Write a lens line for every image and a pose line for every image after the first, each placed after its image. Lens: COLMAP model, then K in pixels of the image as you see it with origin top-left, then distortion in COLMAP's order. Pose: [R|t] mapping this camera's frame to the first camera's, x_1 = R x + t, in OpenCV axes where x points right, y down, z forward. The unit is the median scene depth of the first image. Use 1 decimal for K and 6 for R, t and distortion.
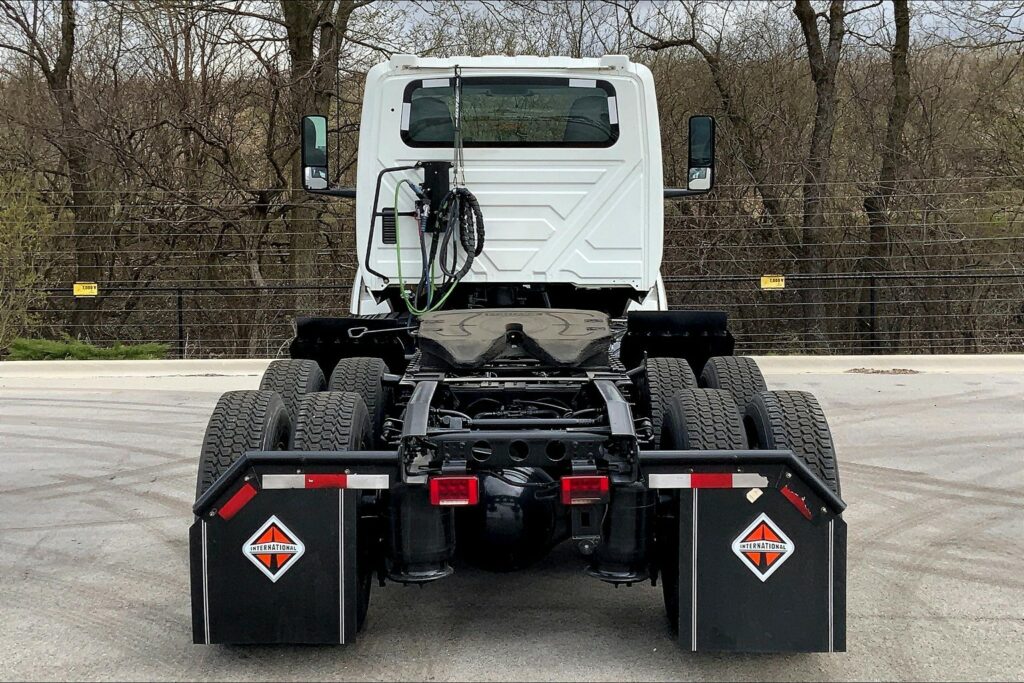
lens RADIAL K [[1389.3, 0, 512.0], [0, 1389.3, 341.5], [0, 0, 1]] dist [0.071271, -0.024371]
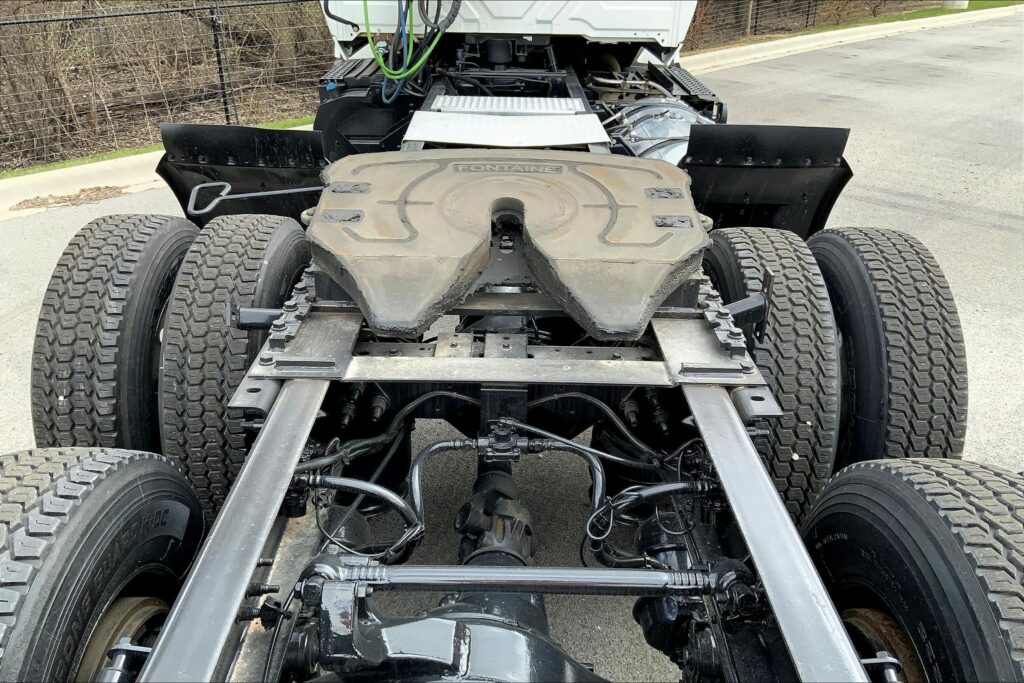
lens RADIAL K [[836.4, 0, 505.4], [0, 836.4, 342.1], [0, 0, 1]] dist [0.116289, -0.233840]
pose [[0.999763, 0.021771, -0.000117, 0.001575], [-0.020323, 0.935147, 0.353677, -0.059560], [0.007809, -0.353591, 0.935368, 0.573843]]
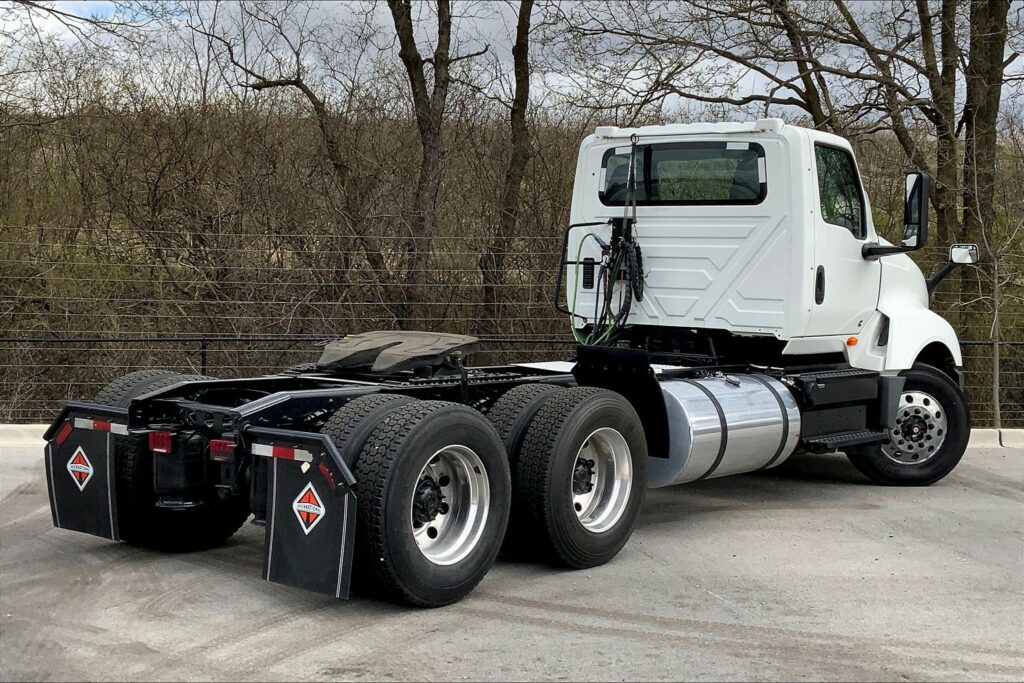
lens RADIAL K [[1415.3, 0, 517.7], [0, 1415.3, 339.9], [0, 0, 1]] dist [0.090051, -0.107491]
pose [[0.779876, 0.052786, -0.623704, 0.737327], [-0.083244, 0.996333, -0.019766, 0.000855], [0.620373, 0.067335, 0.781411, 0.050640]]
